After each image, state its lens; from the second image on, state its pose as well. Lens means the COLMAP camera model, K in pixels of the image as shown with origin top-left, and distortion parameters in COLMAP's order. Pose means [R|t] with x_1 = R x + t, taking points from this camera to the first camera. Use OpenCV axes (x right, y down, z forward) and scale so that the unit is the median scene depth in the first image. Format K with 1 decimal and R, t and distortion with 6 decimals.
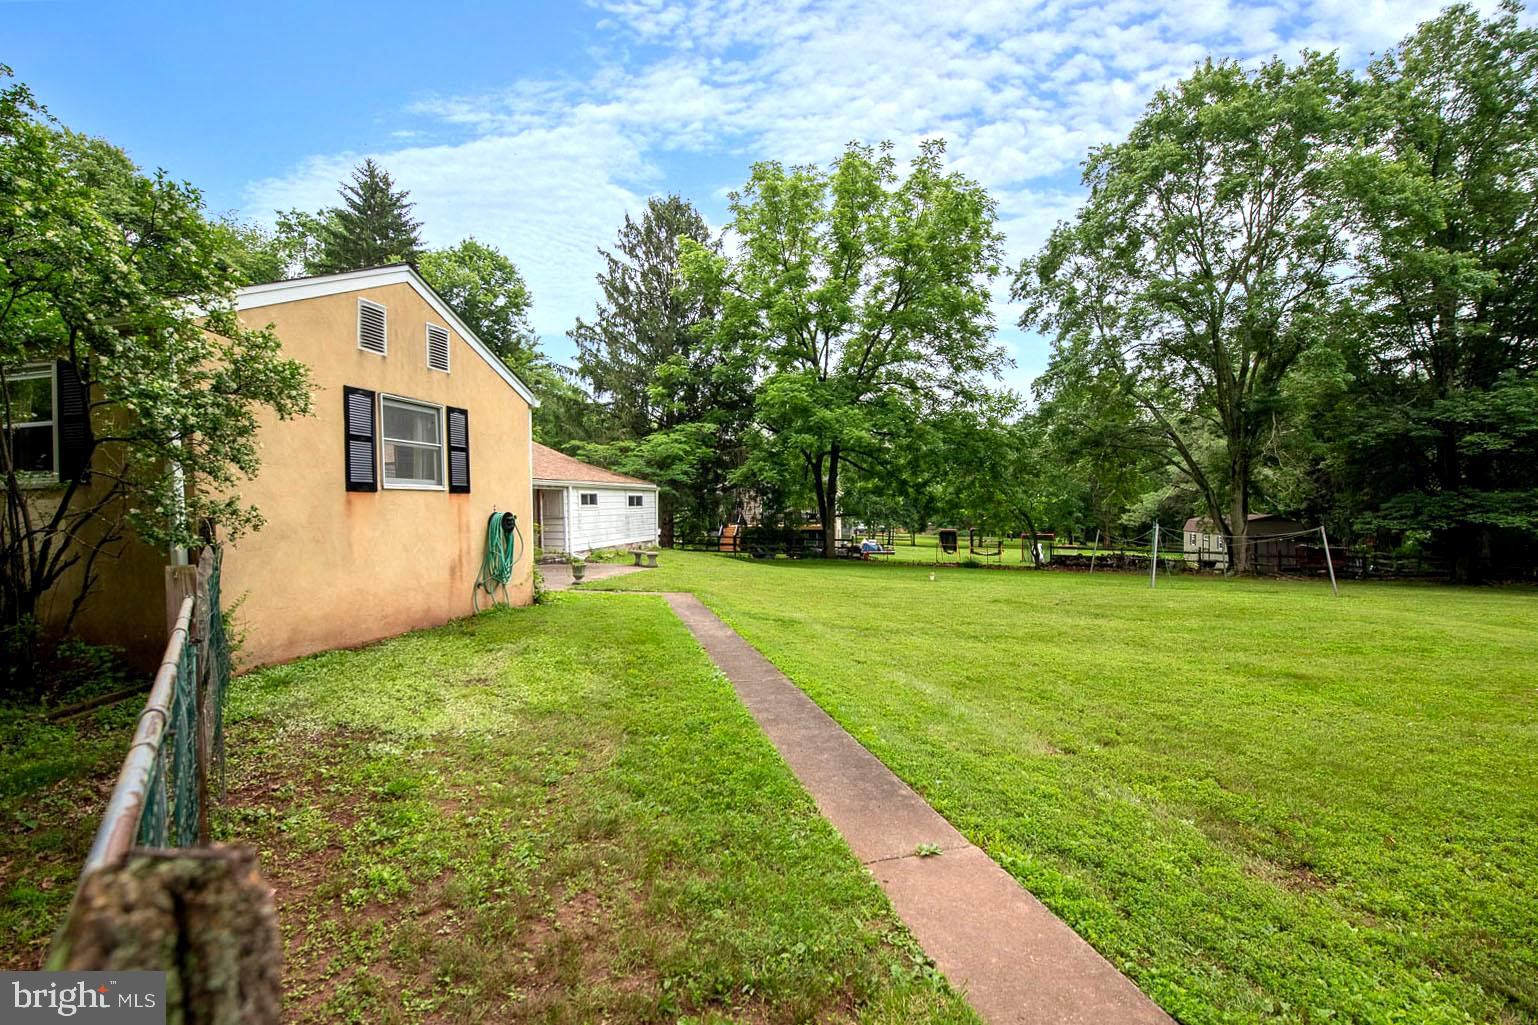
lens RADIAL K [[626.5, 0, 798.2], [0, 626.5, 518.3], [0, 0, 1]] dist [-0.015845, -0.001272]
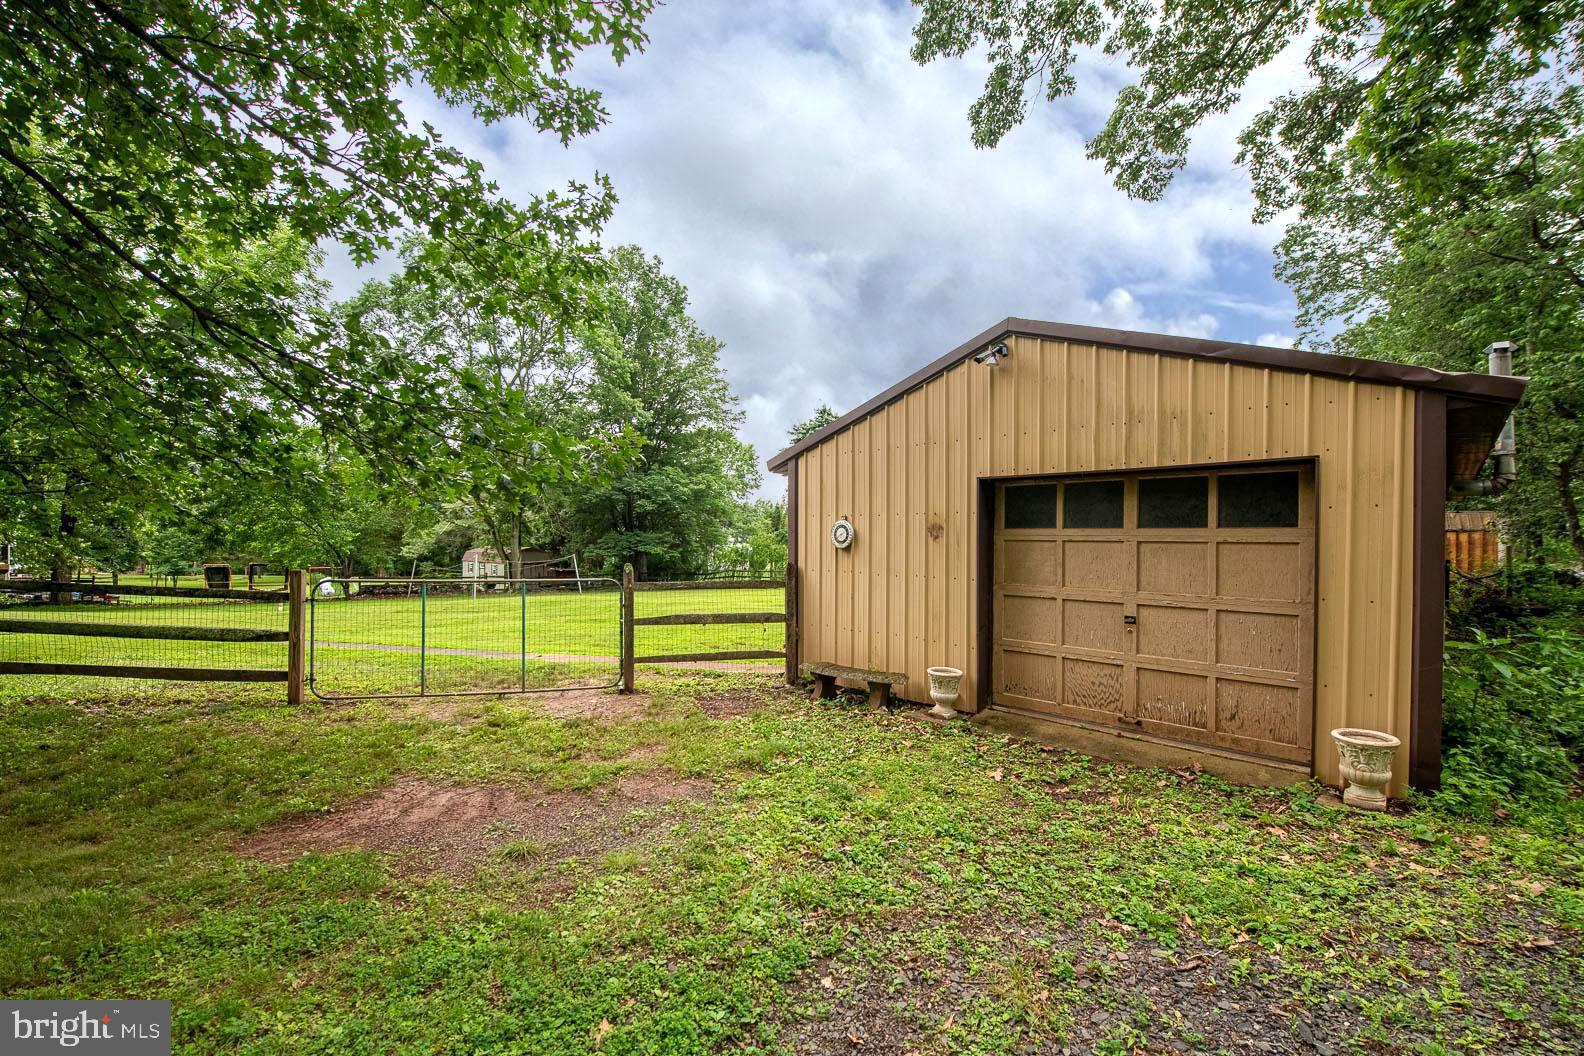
lens RADIAL K [[679.9, 0, 790.5], [0, 679.9, 536.7], [0, 0, 1]] dist [-0.013033, -0.000276]
pose [[0.480319, 0.008326, 0.877054, -0.284074], [0.010254, 0.999833, -0.015107, 0.000237], [-0.877034, 0.016249, 0.480153, -0.220380]]
